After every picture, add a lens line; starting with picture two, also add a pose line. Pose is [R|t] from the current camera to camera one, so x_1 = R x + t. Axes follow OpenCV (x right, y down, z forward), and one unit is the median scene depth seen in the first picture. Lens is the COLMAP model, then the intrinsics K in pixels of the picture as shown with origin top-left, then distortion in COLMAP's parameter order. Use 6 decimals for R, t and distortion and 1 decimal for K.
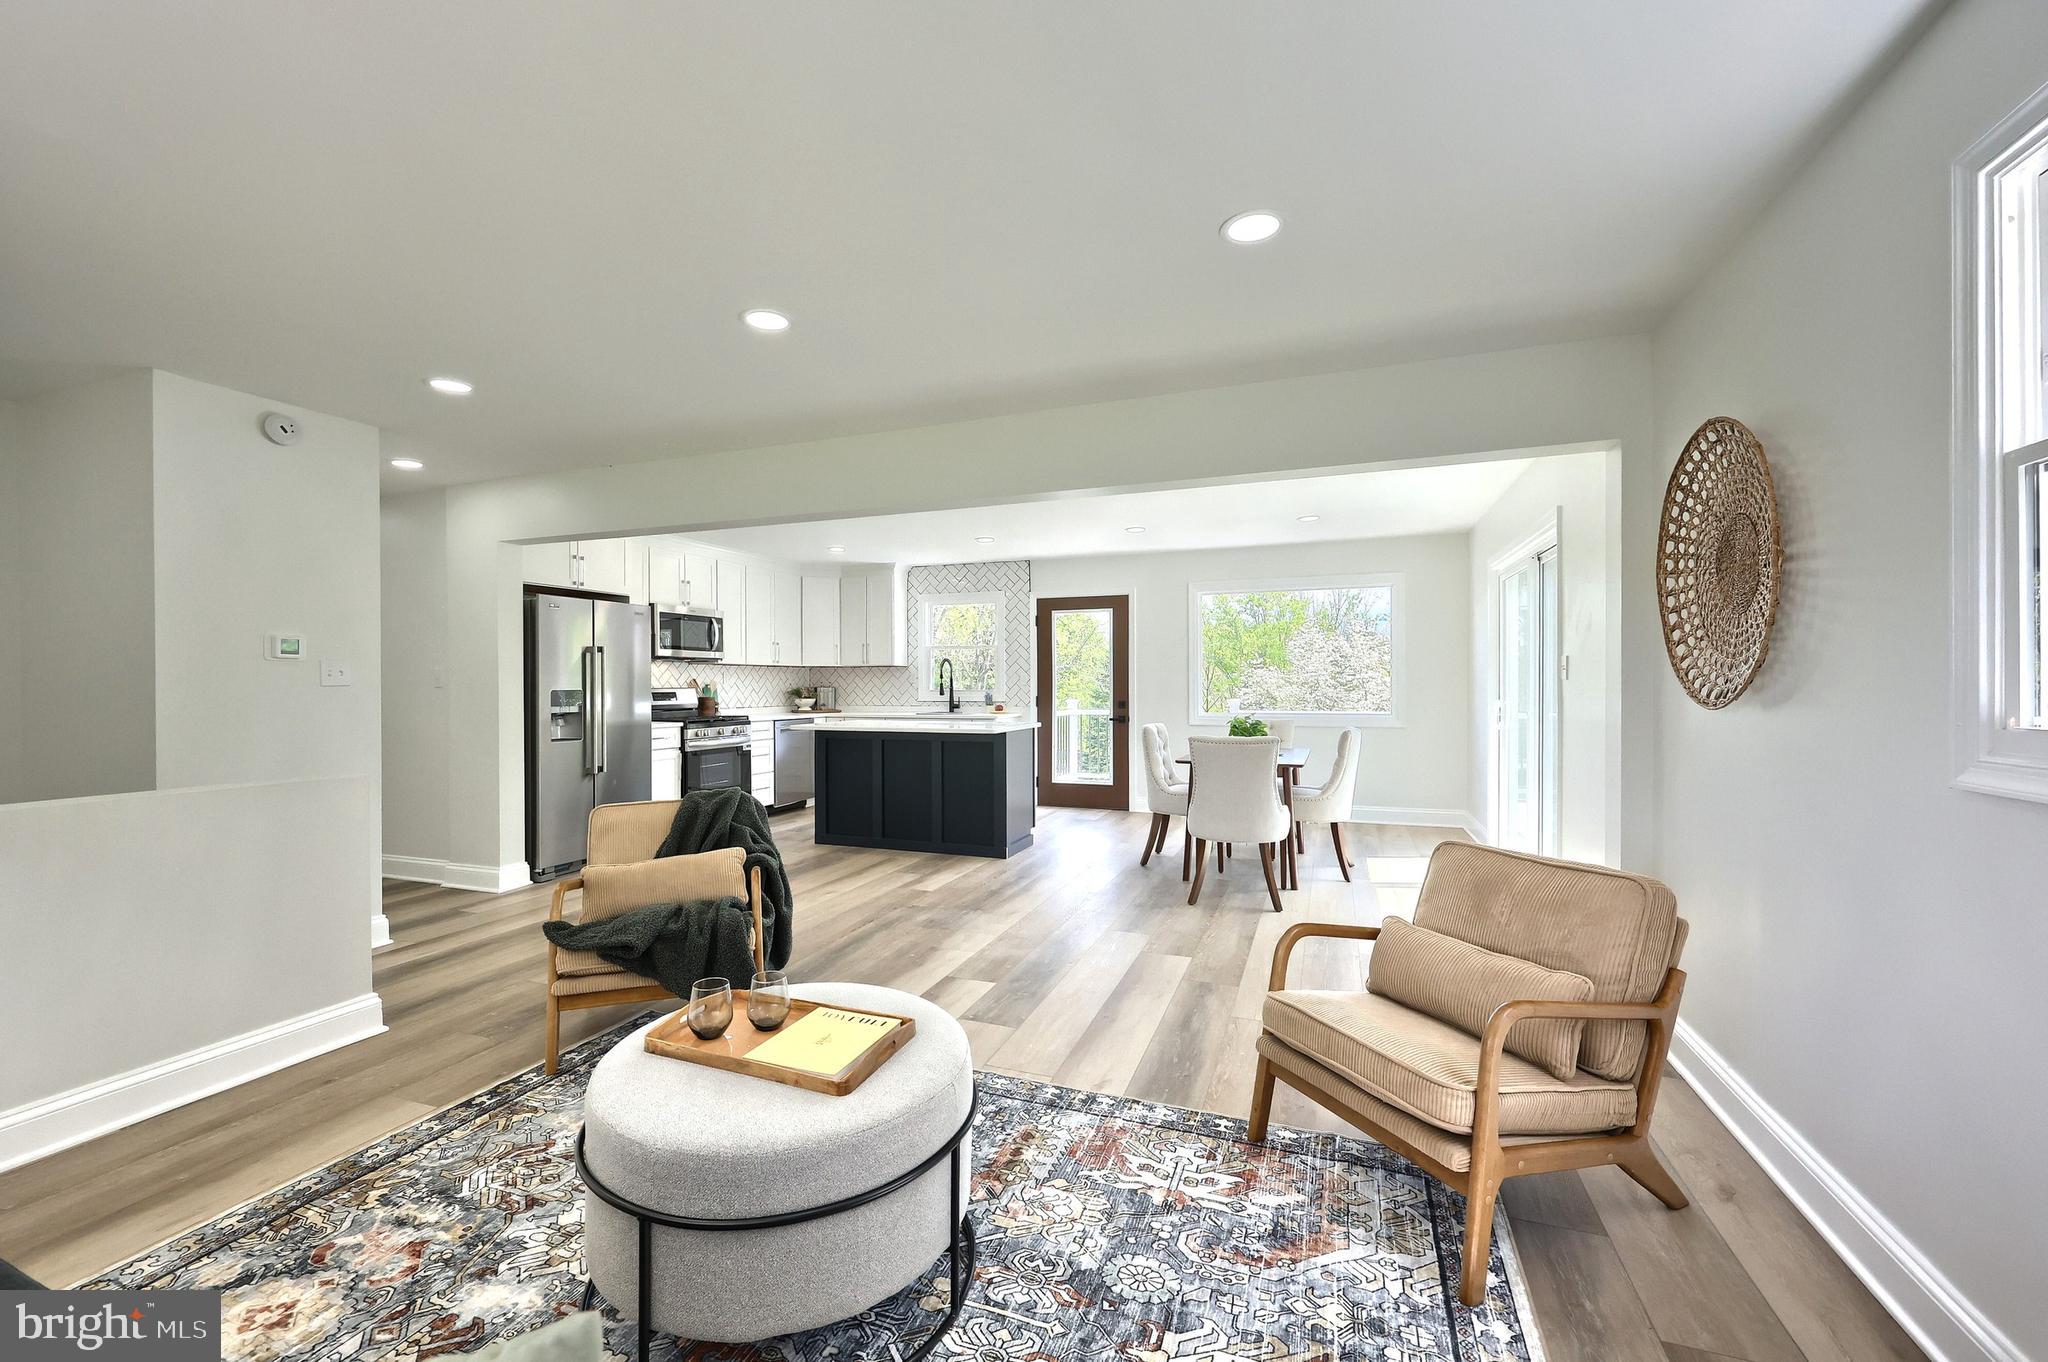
lens RADIAL K [[830.2, 0, 1005.8], [0, 830.2, 685.7], [0, 0, 1]] dist [0.000436, 0.001102]
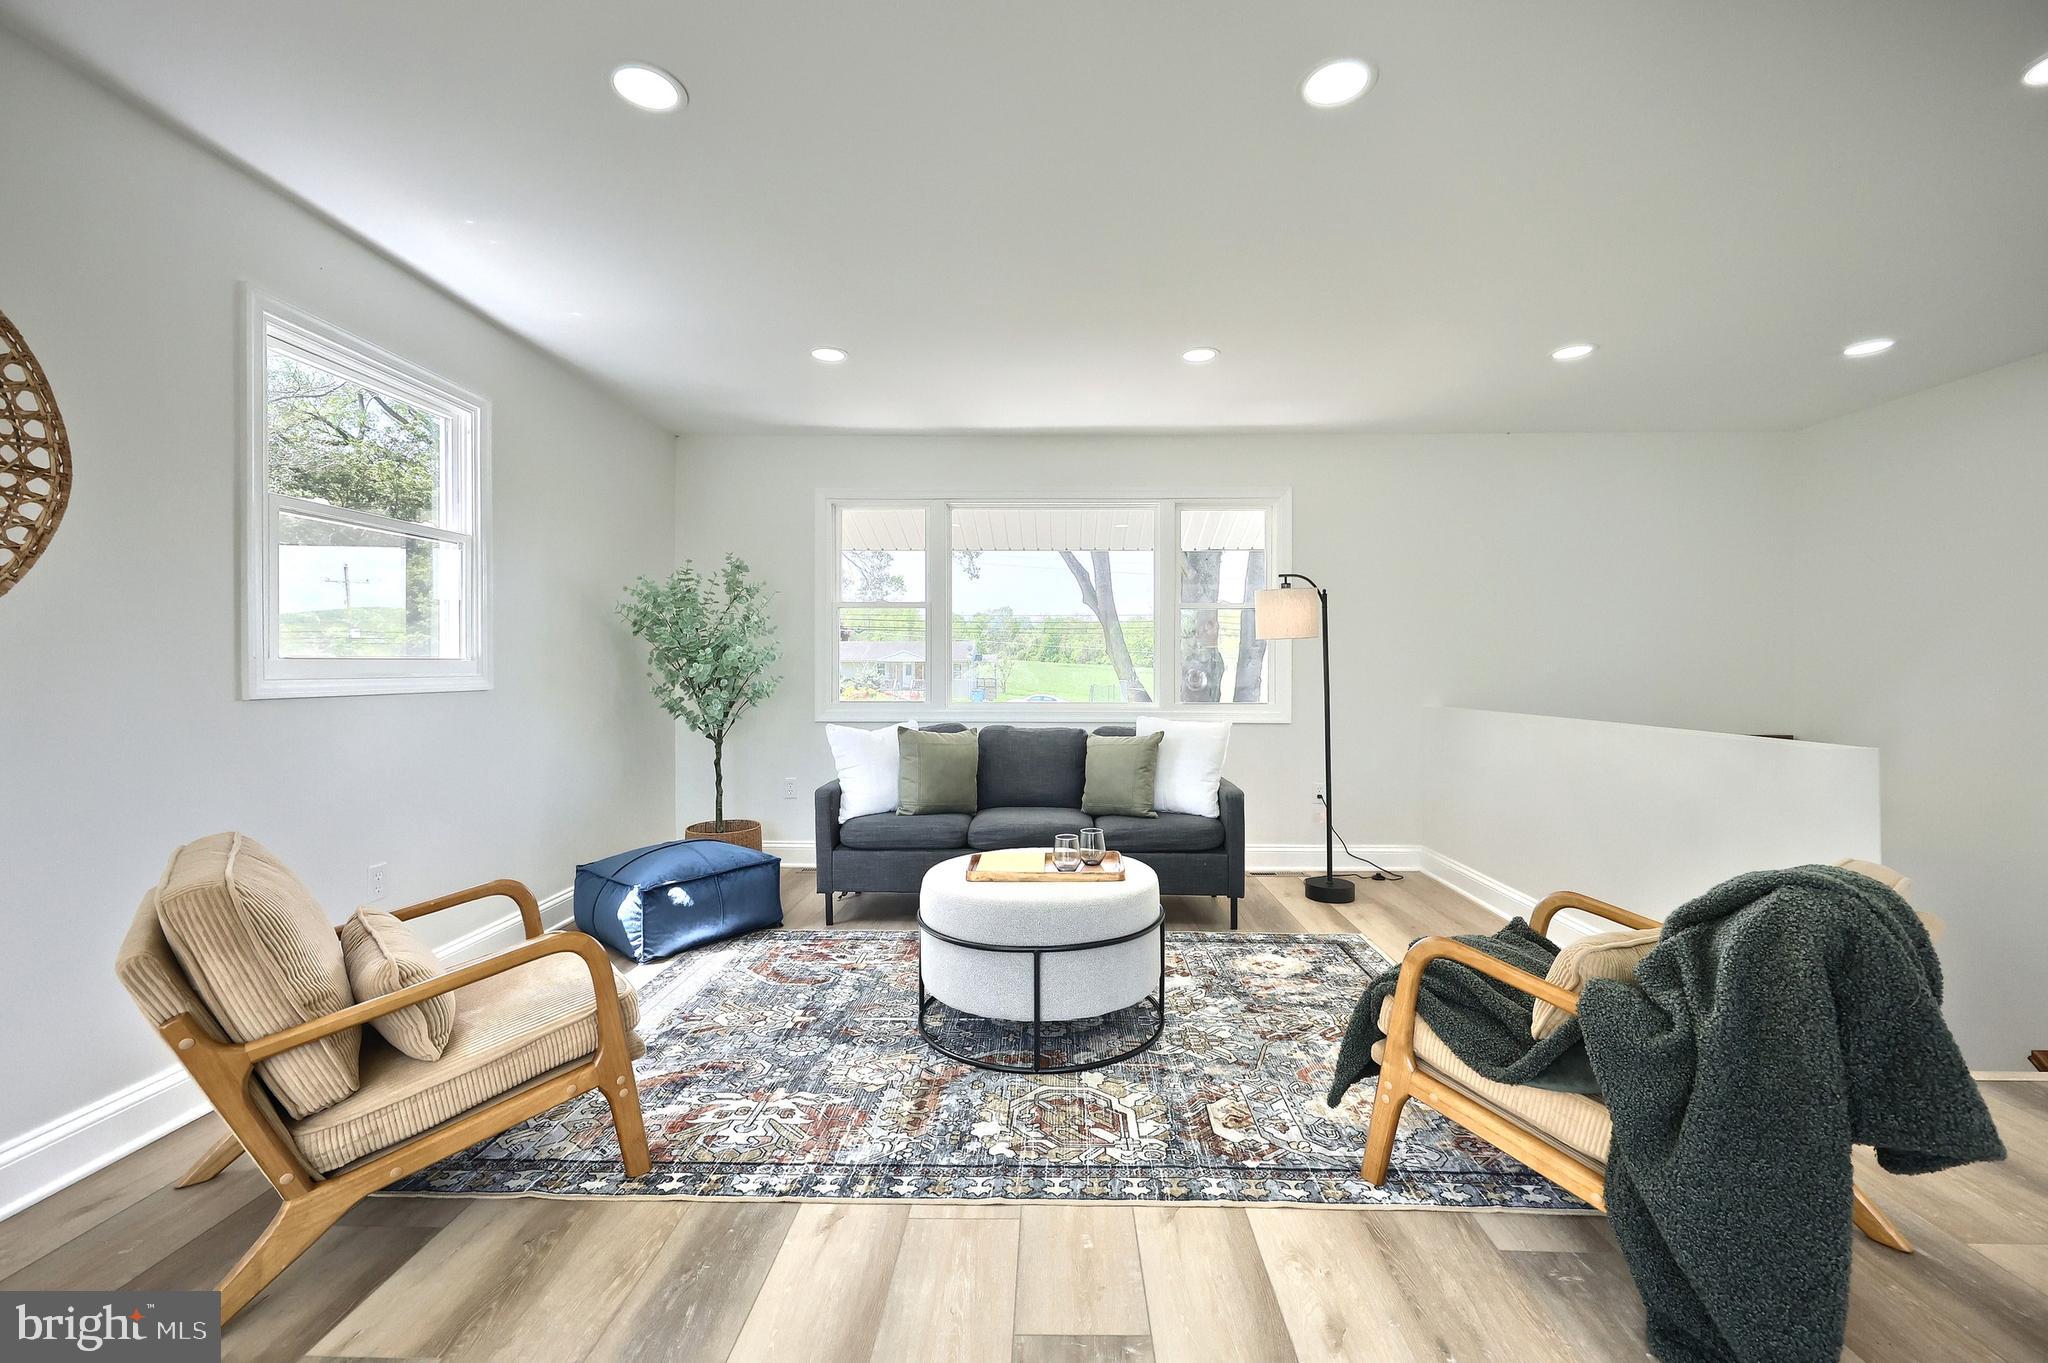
lens RADIAL K [[830.2, 0, 1038.2], [0, 830.2, 682.5], [0, 0, 1]] dist [0.000436, 0.001102]
pose [[-0.935657, 0.007012, -0.352840, 0.066997], [-0.001432, 0.999719, 0.023665, 0.011705], [0.352907, 0.022647, -0.935384, 0.581714]]
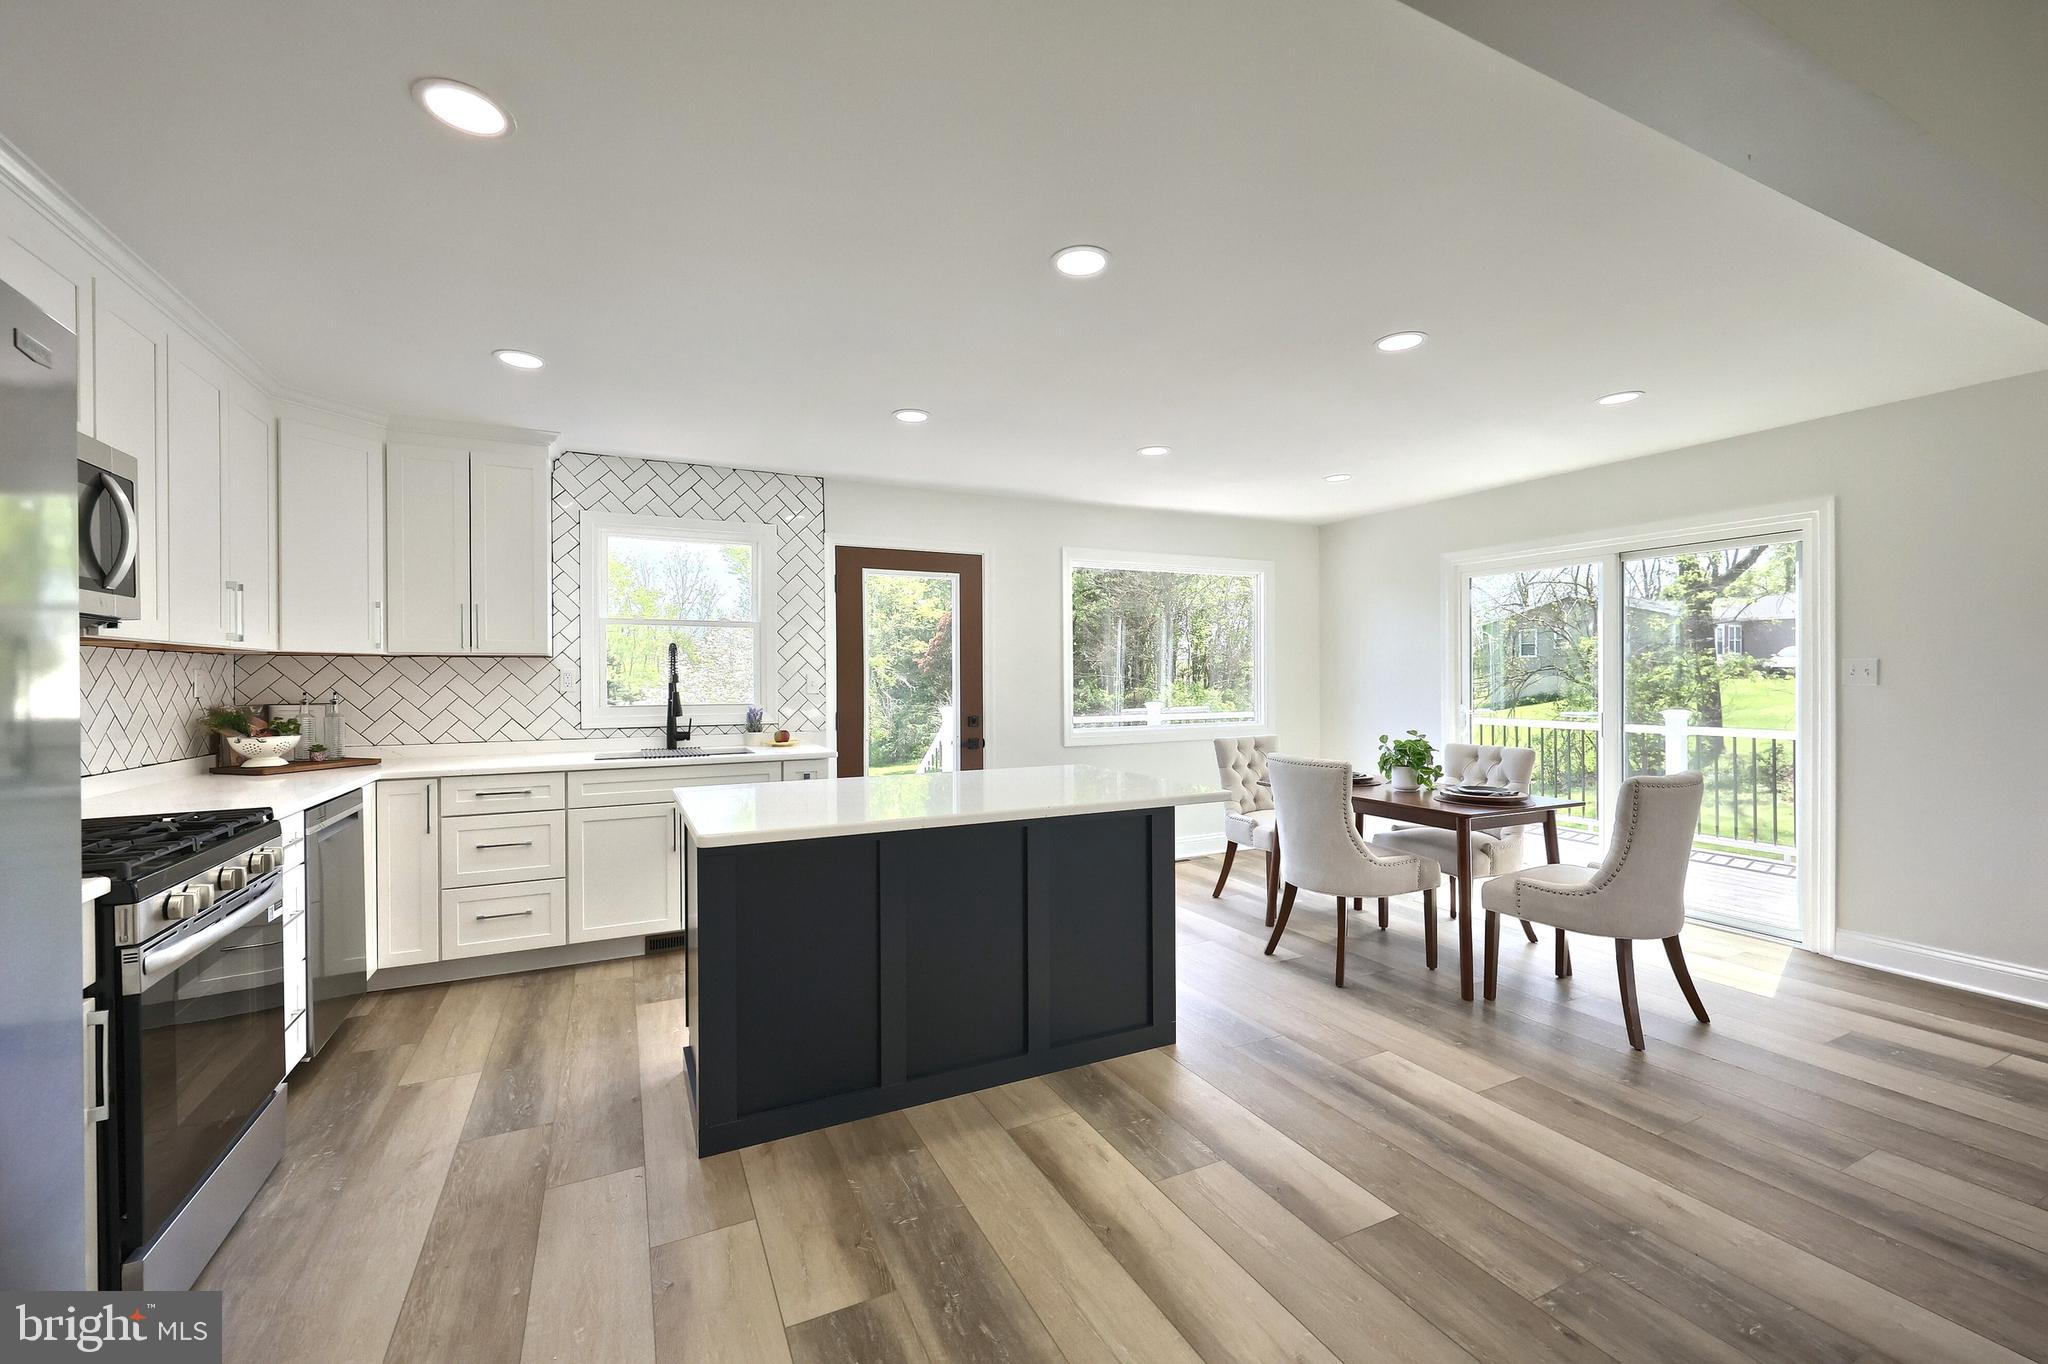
lens RADIAL K [[830.2, 0, 1009.5], [0, 830.2, 675.9], [0, 0, 1]] dist [0.000436, 0.001102]
pose [[0.678722, -0.000428, 0.734395, -0.347792], [0.005819, 0.999972, -0.004796, -0.010411], [-0.734372, 0.007529, 0.678705, 0.575802]]
